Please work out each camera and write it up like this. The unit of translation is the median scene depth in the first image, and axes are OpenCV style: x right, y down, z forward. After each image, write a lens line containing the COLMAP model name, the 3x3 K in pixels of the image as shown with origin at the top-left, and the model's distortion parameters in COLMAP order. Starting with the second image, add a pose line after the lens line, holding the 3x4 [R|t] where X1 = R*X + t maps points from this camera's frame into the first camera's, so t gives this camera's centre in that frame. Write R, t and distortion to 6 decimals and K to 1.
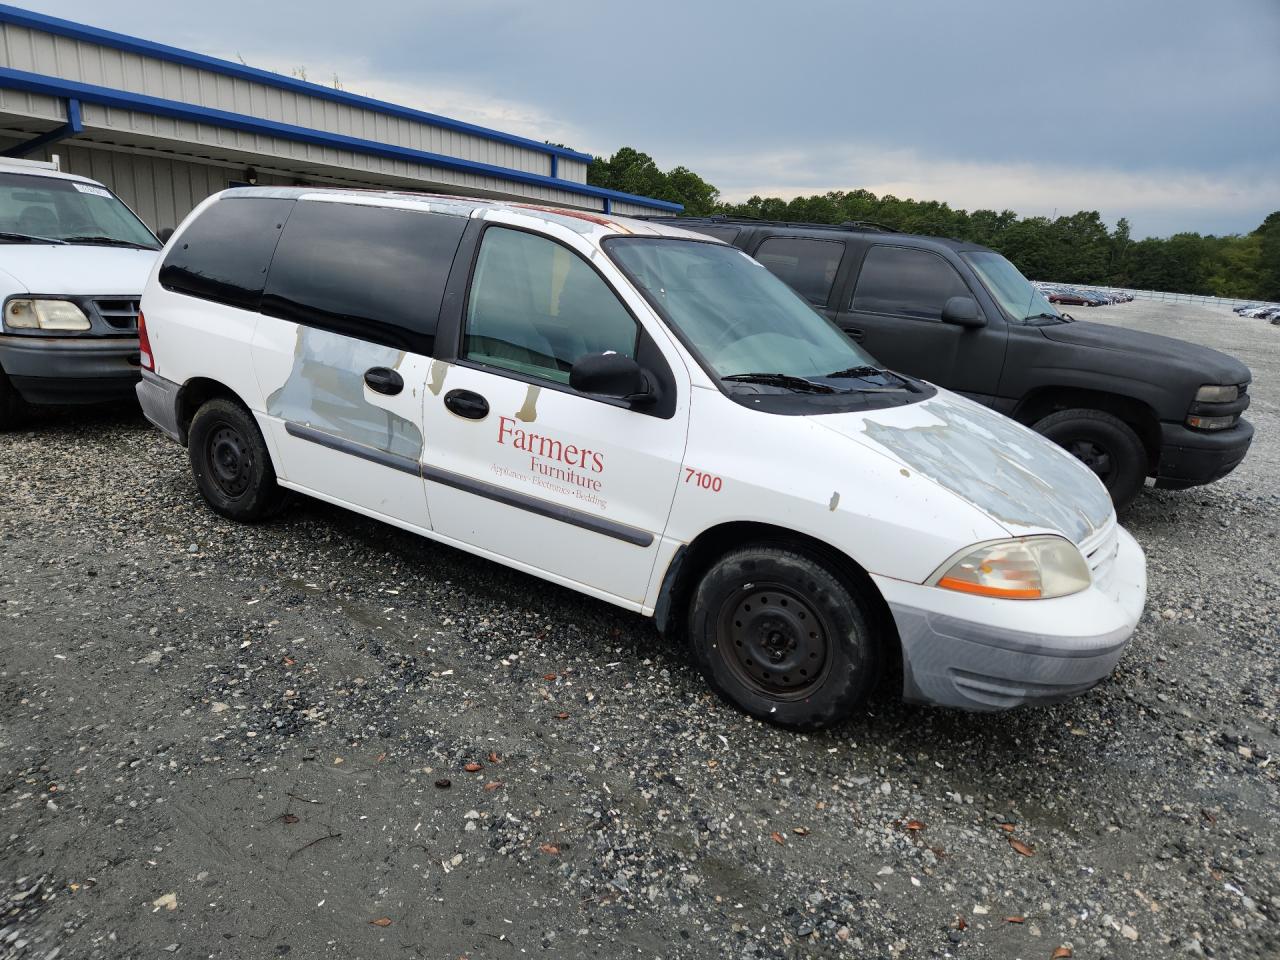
lens RADIAL K [[863.9, 0, 630.6], [0, 863.9, 482.1], [0, 0, 1]] dist [0.044305, -0.026562]
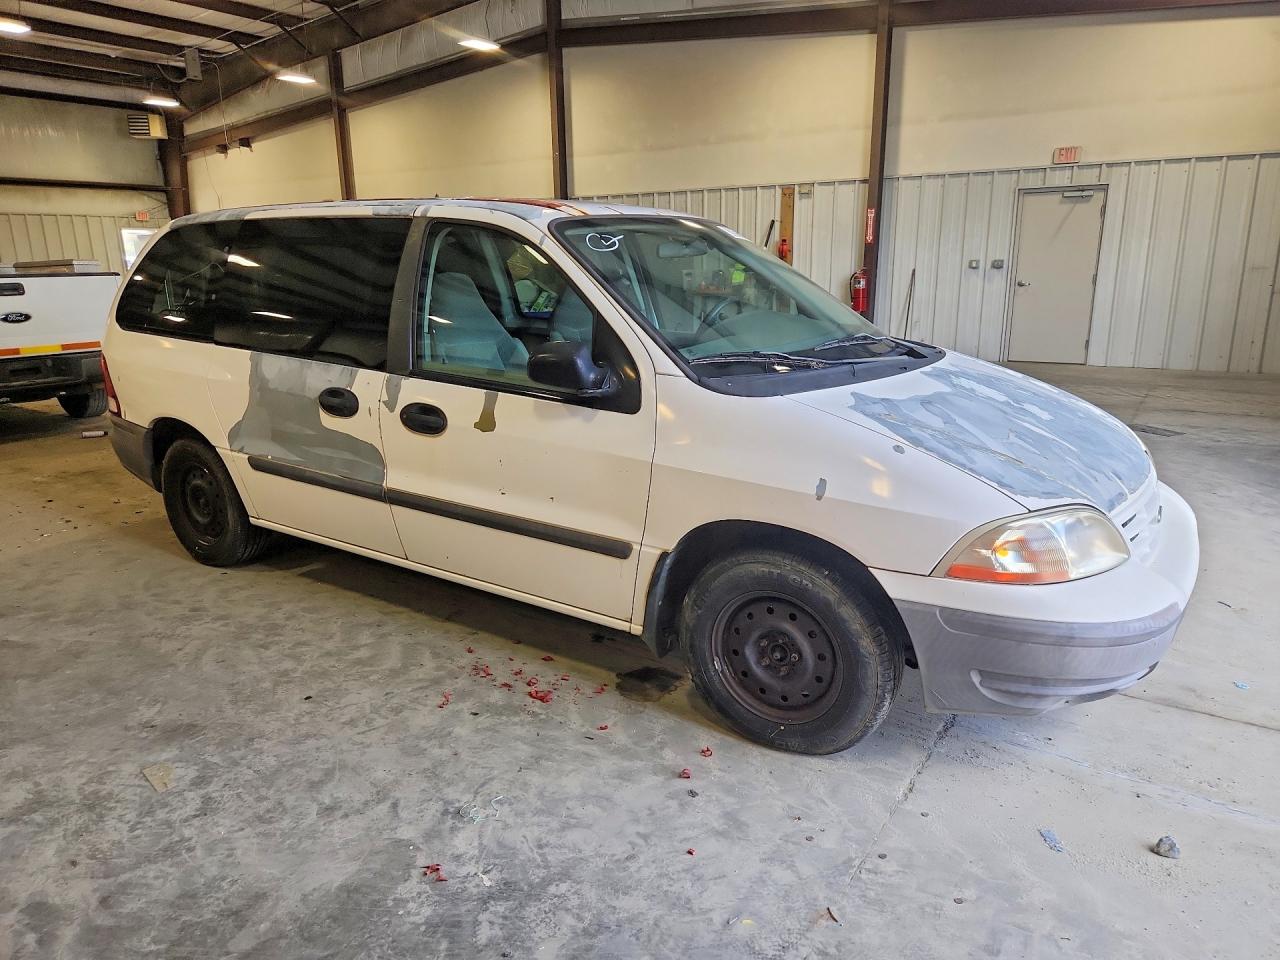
lens RADIAL K [[863.9, 0, 649.9], [0, 863.9, 480.0], [0, 0, 1]] dist [0.044305, -0.026562]
pose [[0.995092, -0.092174, -0.036008, 0.078120], [0.091969, 0.995735, -0.007324, 0.002932], [0.036530, 0.003977, 0.999325, 0.100348]]
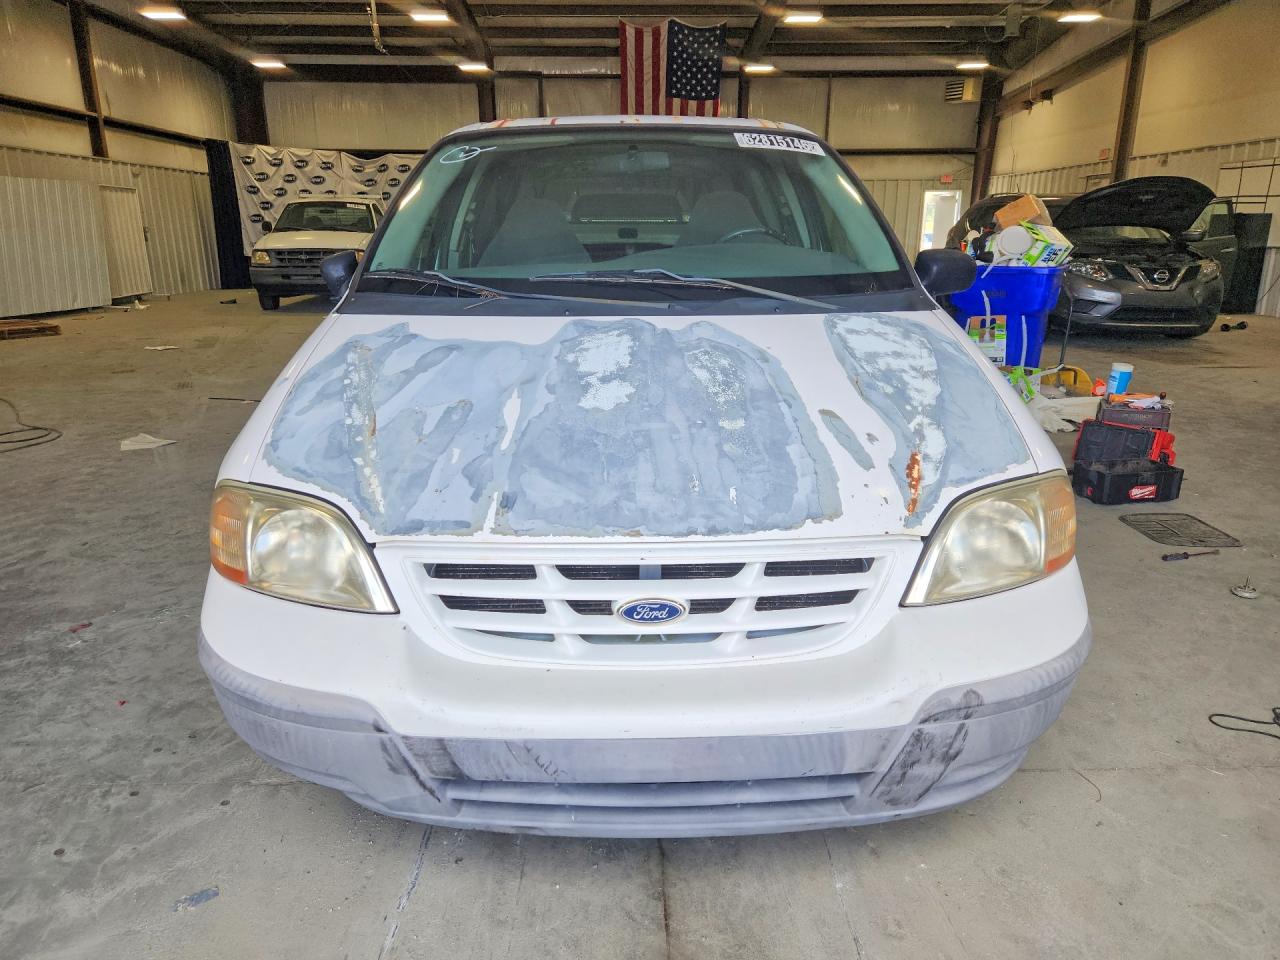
lens RADIAL K [[863.9, 0, 642.8], [0, 863.9, 483.2], [0, 0, 1]] dist [0.044305, -0.026562]
pose [[0.559481, 0.151088, -0.814956, 0.893743], [-0.166457, 0.983695, 0.068095, -0.021610], [0.811956, 0.097557, 0.575508, 0.691570]]
